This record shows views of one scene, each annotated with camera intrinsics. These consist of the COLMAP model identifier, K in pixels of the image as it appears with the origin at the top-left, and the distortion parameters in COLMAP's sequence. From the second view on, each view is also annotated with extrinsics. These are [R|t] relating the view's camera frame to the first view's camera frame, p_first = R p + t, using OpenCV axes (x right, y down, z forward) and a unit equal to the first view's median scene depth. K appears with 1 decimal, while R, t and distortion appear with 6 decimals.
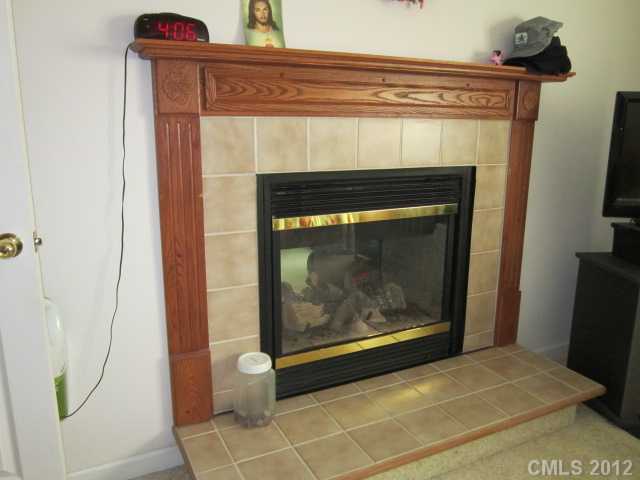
lens RADIAL K [[527.3, 0, 320.0], [0, 527.3, 240.0], [0, 0, 1]] dist [-0.039458, 0.007993]
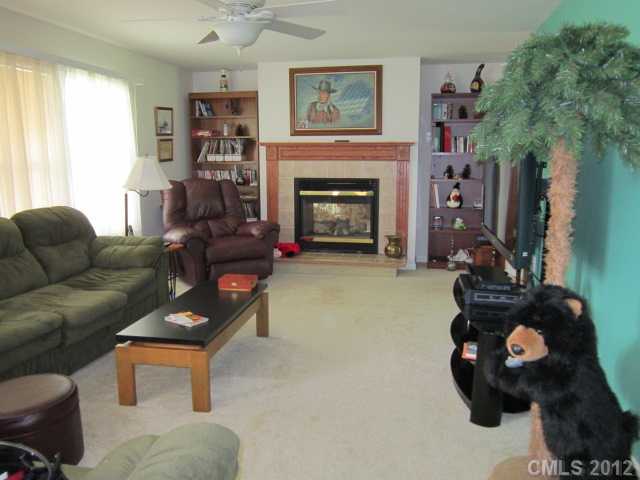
lens RADIAL K [[527.3, 0, 320.0], [0, 527.3, 240.0], [0, 0, 1]] dist [-0.039458, 0.007993]
pose [[0.799851, 0.086681, -0.593906, 1.947355], [-0.116540, 0.993113, -0.012006, 0.281116], [0.588776, 0.078816, 0.804445, -1.514460]]
